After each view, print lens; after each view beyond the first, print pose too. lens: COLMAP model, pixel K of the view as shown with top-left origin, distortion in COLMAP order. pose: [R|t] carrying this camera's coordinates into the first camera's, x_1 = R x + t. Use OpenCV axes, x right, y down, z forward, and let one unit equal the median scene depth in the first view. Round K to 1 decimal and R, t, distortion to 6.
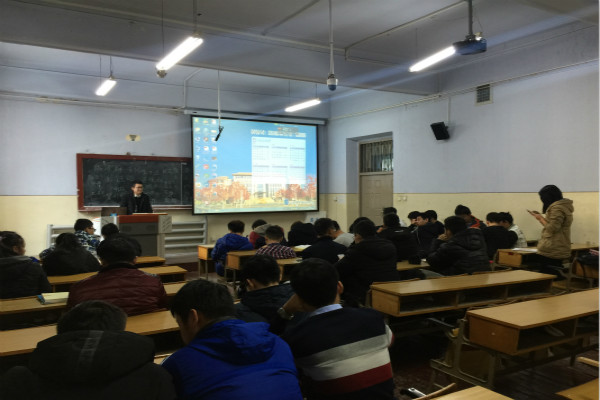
lens RADIAL K [[507.6, 0, 300.0], [0, 507.6, 200.0], [0, 0, 1]] dist [0.002265, 0.000661]
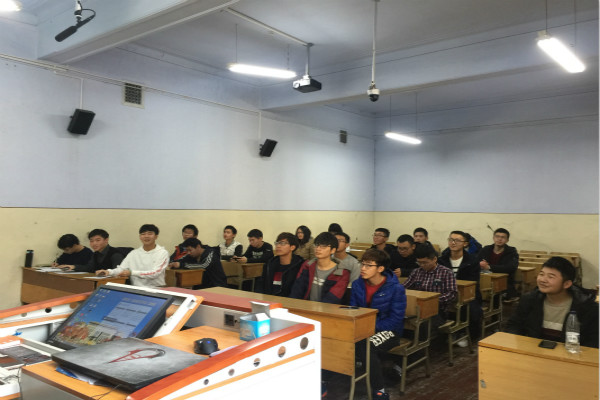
lens RADIAL K [[507.6, 0, 300.0], [0, 507.6, 200.0], [0, 0, 1]] dist [0.002265, 0.000661]
pose [[-0.359440, 0.014367, 0.933058, -0.554344], [-0.003736, 0.999851, -0.016835, -0.016314], [-0.933161, -0.009537, -0.359332, 1.066791]]
